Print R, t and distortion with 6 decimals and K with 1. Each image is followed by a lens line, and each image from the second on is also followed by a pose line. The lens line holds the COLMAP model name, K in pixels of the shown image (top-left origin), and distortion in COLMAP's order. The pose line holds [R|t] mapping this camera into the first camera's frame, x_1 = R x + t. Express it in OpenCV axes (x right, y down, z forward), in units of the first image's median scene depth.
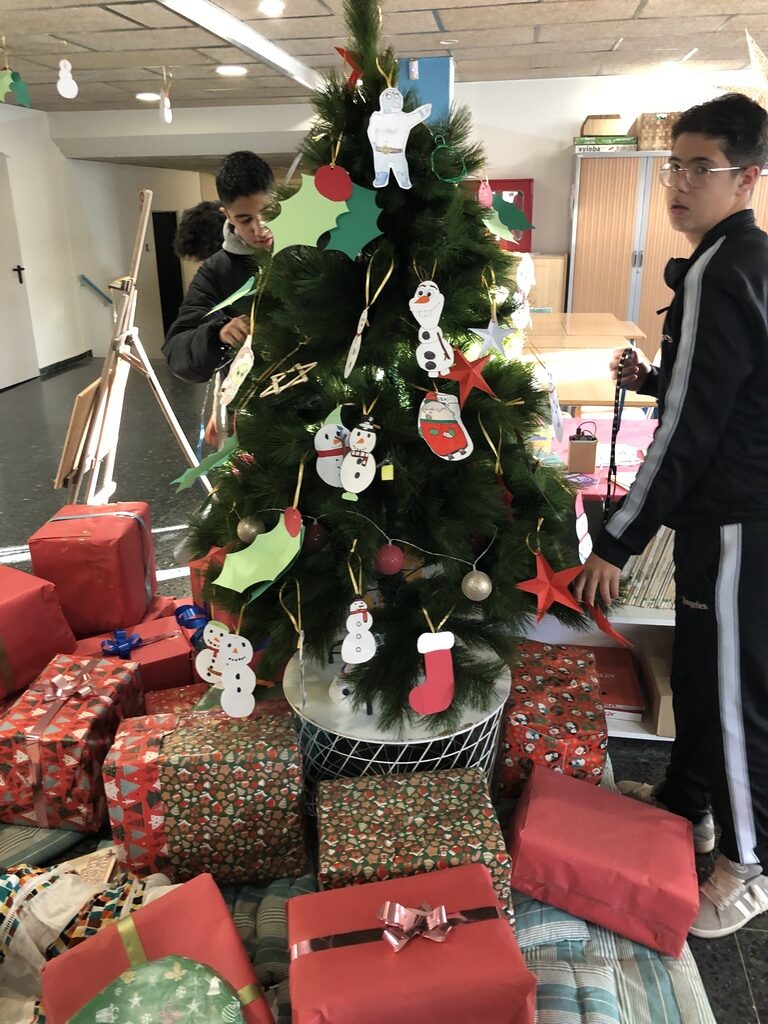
lens RADIAL K [[784.6, 0, 384.0], [0, 784.6, 512.0], [0, 0, 1]] dist [-0.011363, -0.002684]
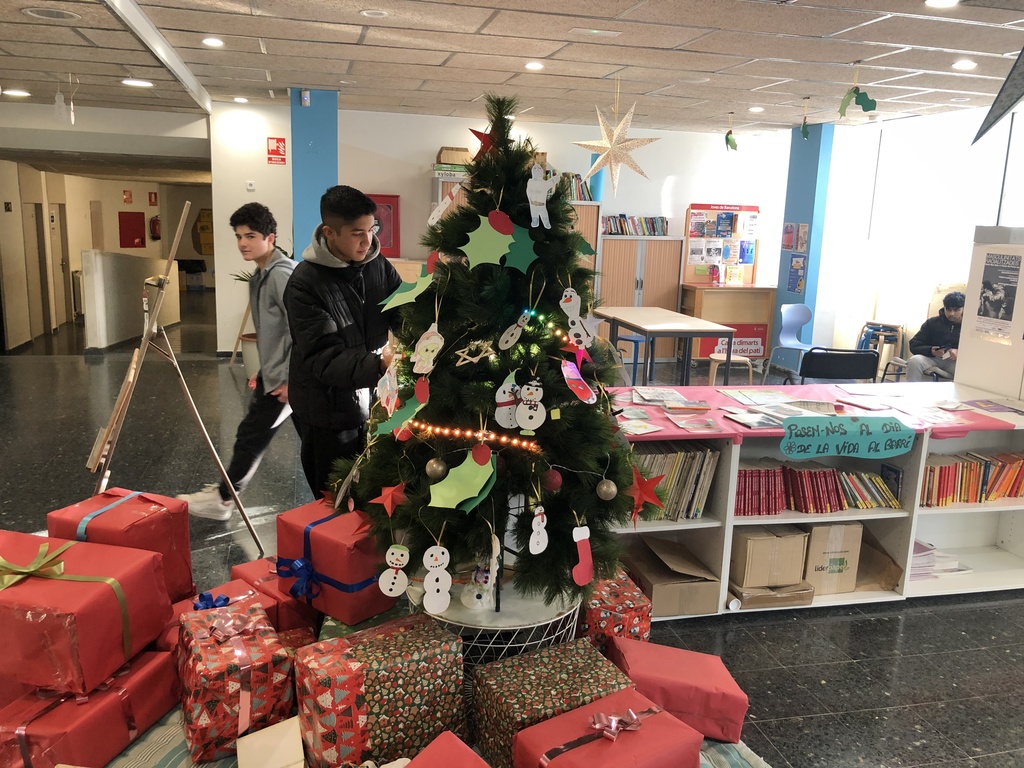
lens RADIAL K [[784.6, 0, 512.0], [0, 784.6, 384.0], [0, 0, 1]] dist [-0.011363, -0.002684]
pose [[0.921937, -0.031101, 0.386089, -0.546685], [0.090992, 0.986267, -0.137830, 0.077666], [-0.376501, 0.162202, 0.912106, -0.274743]]
